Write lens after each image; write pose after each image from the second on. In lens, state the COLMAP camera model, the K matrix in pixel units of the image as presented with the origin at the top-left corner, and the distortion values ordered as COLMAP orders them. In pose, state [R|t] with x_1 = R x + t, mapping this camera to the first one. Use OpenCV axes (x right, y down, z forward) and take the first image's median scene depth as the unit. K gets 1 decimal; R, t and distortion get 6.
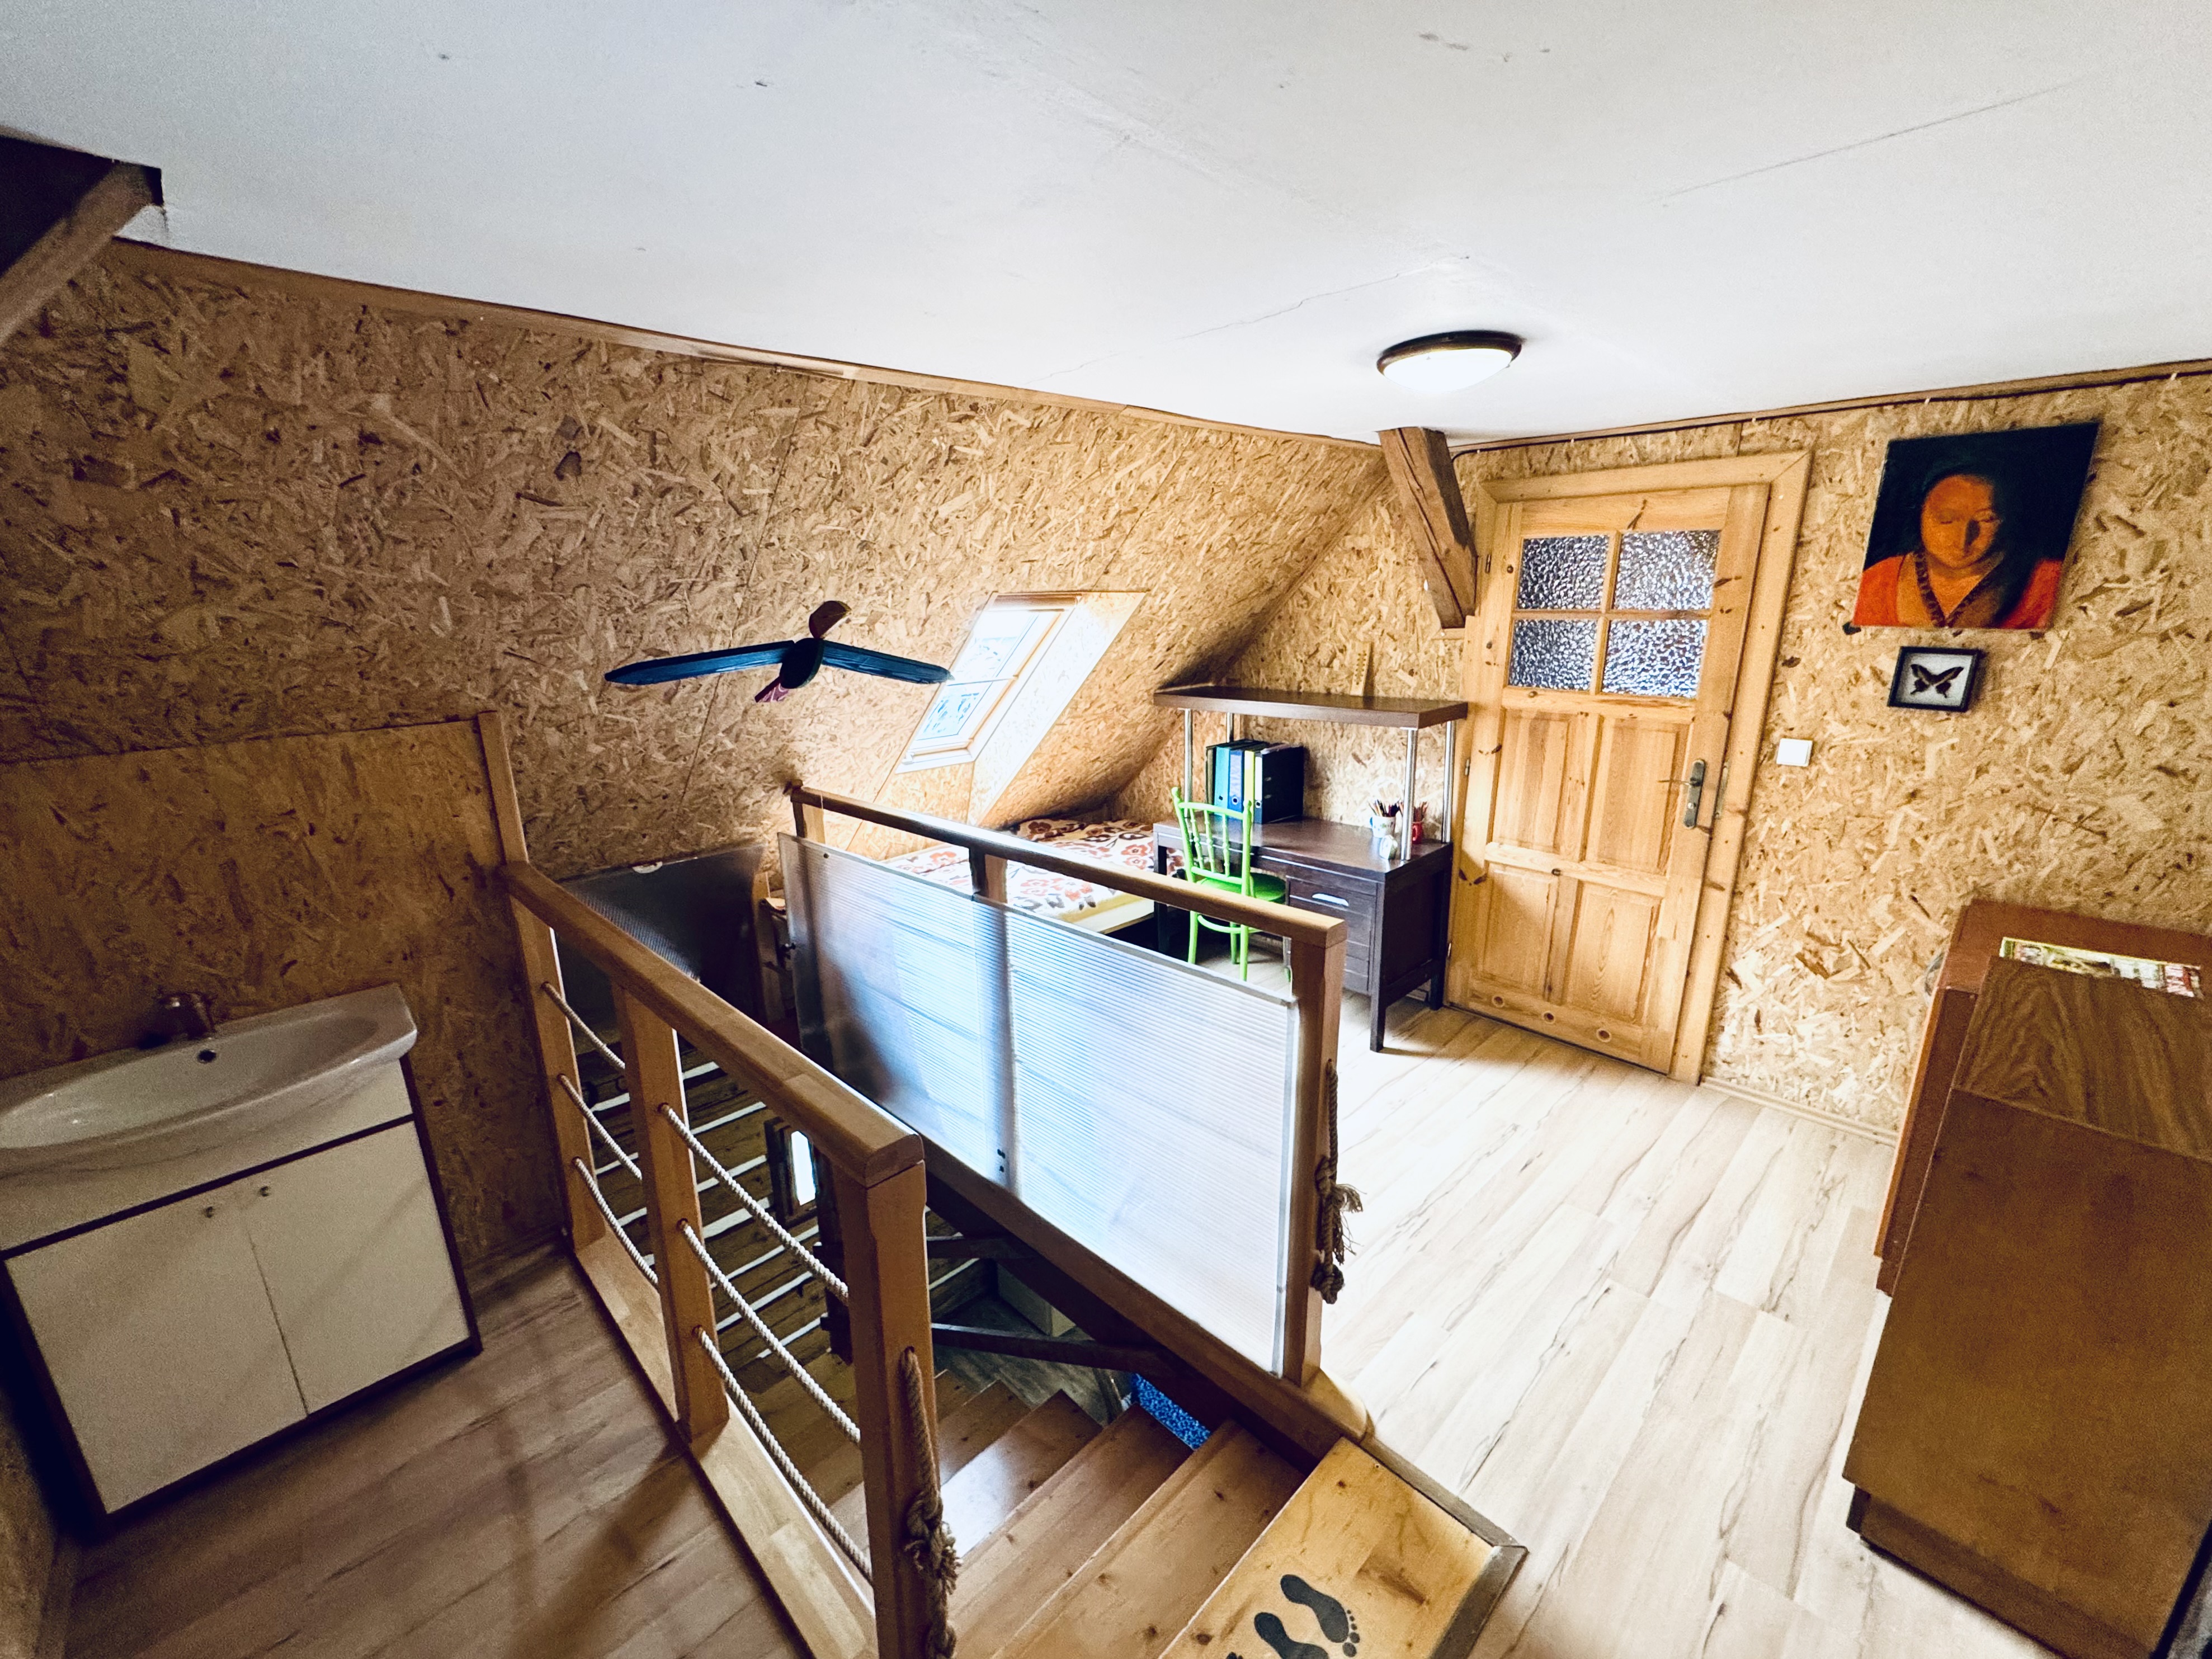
lens RADIAL K [[933.4, 0, 1077.1], [0, 933.4, 833.0], [0, 0, 1]] dist [-0.002164, 0.000095]
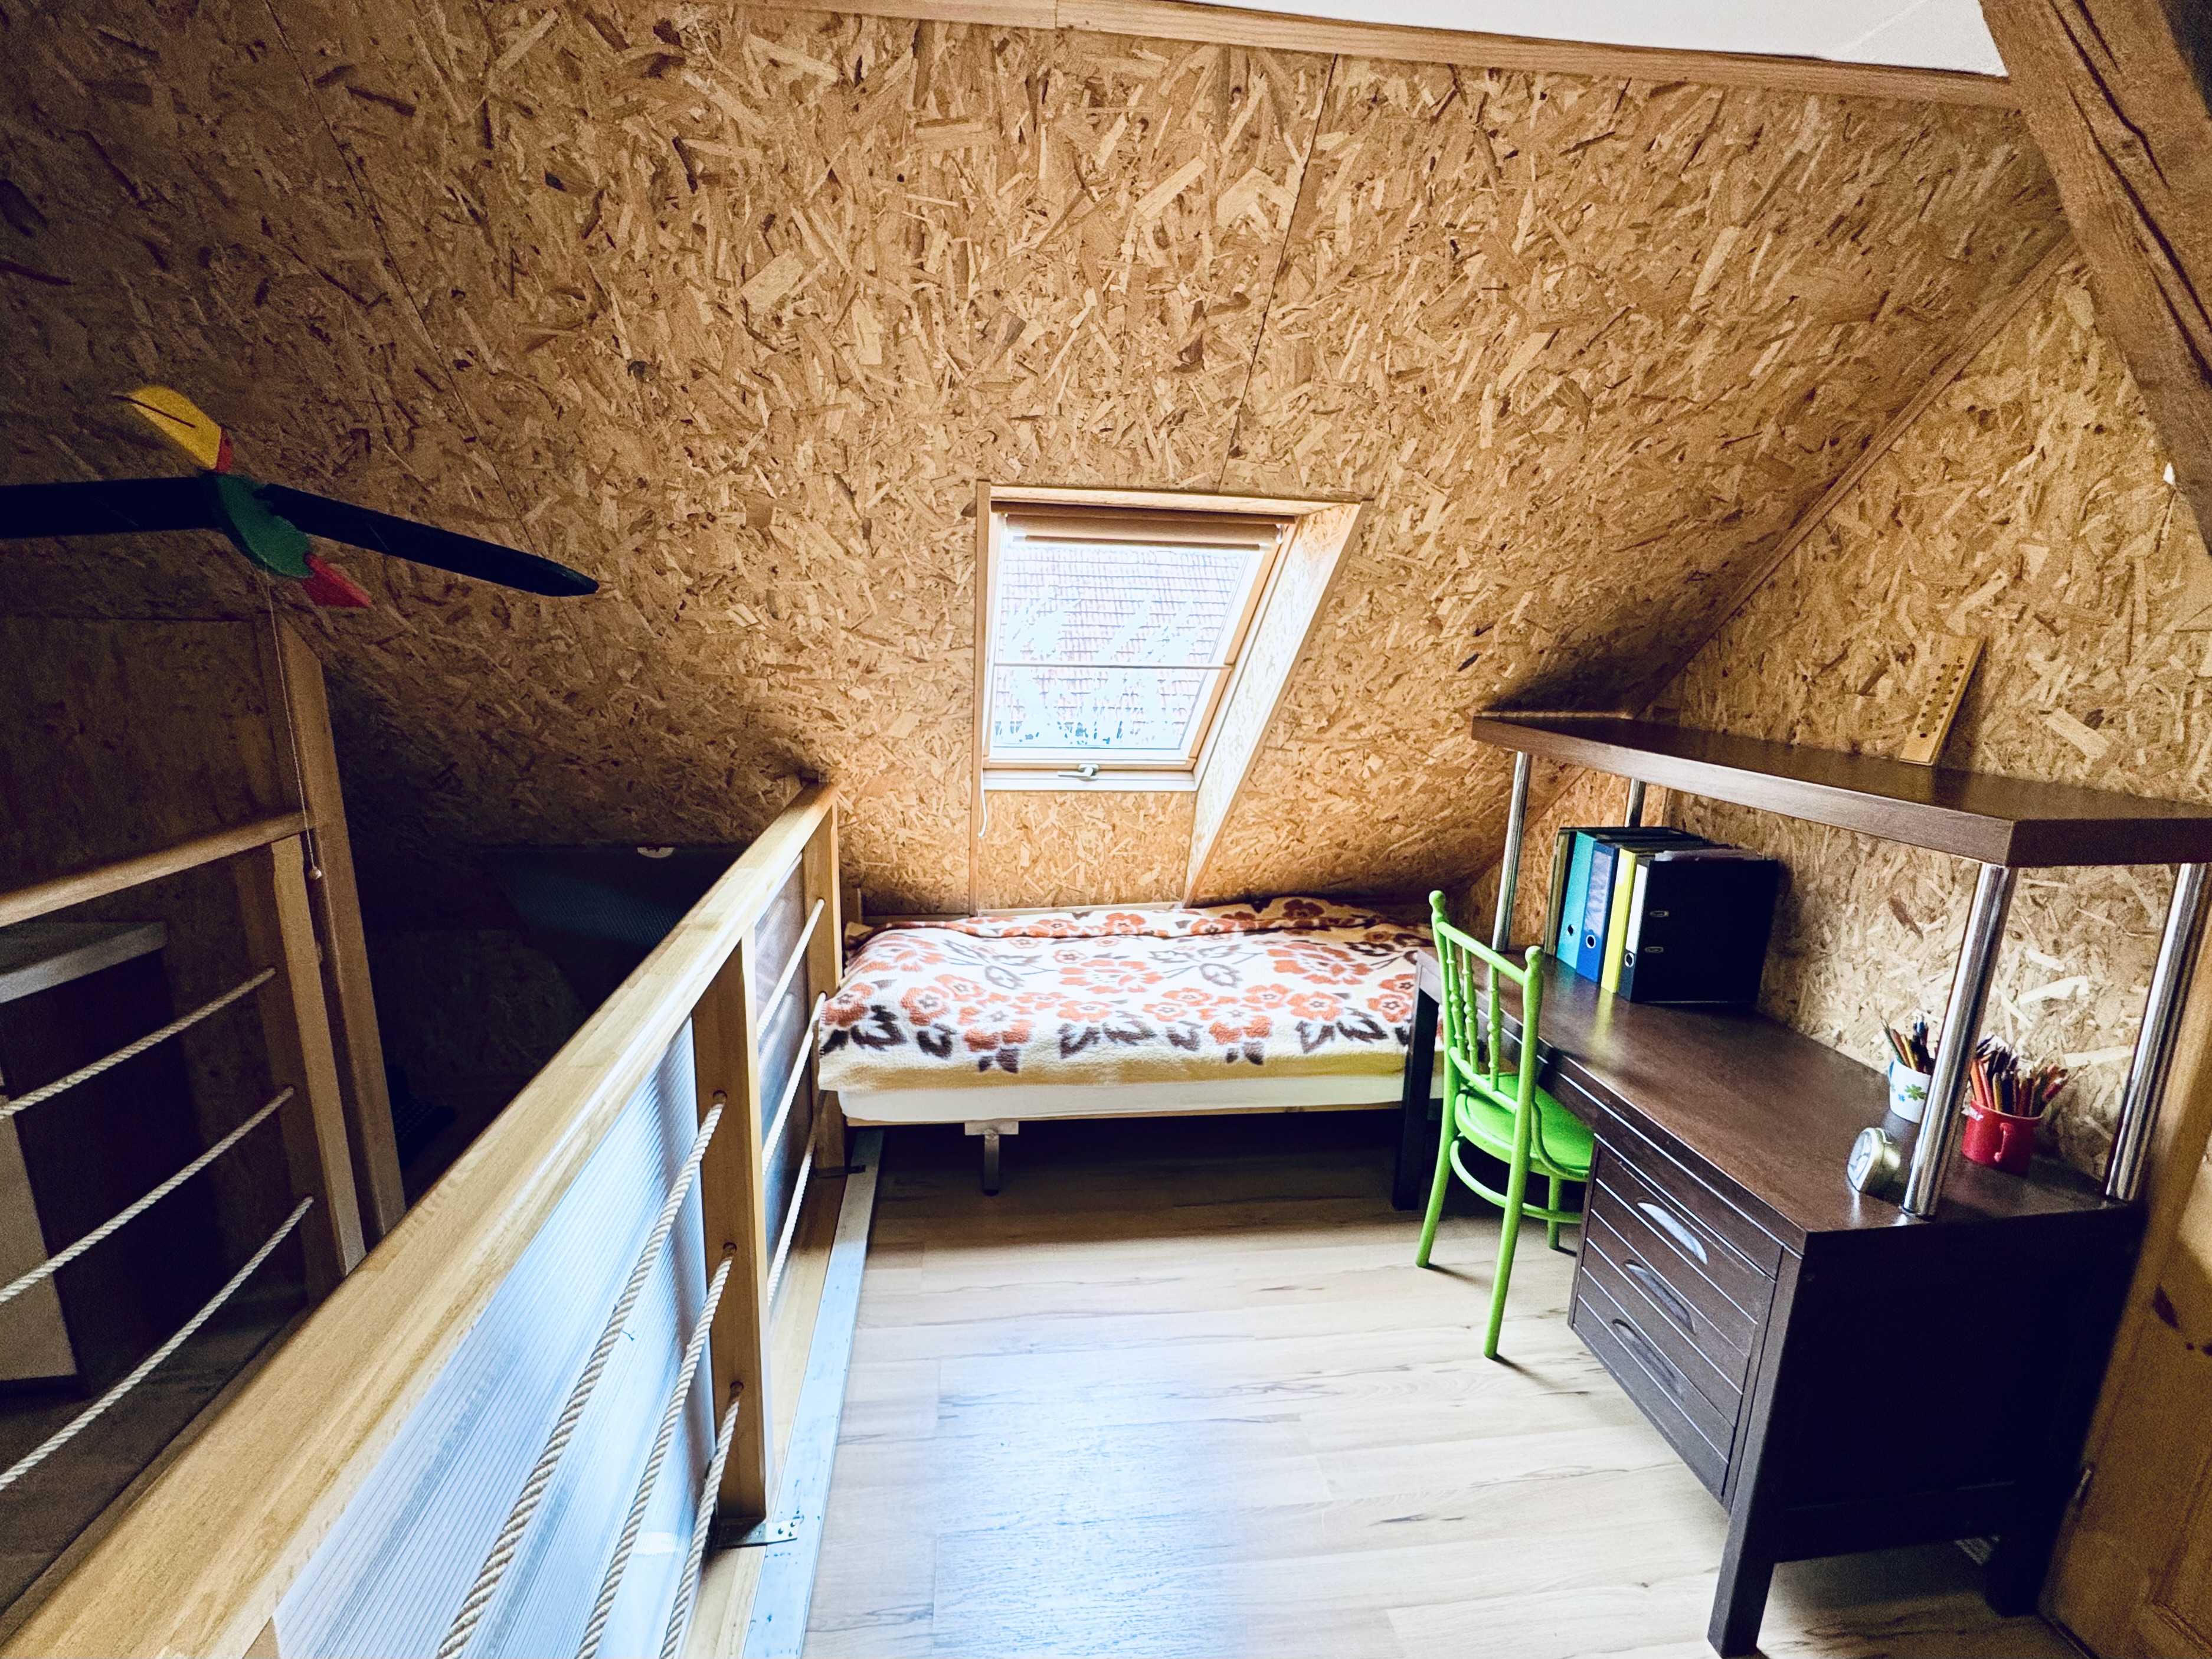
lens RADIAL K [[942.6, 0, 1106.0], [0, 942.6, 829.5], [0, 0, 1]] dist [-0.002814, 0.000394]
pose [[0.804155, 0.168187, -0.570130, 0.254454], [-0.187383, 0.981959, 0.025377, -0.061831], [0.564113, 0.086425, 0.821162, 0.457104]]
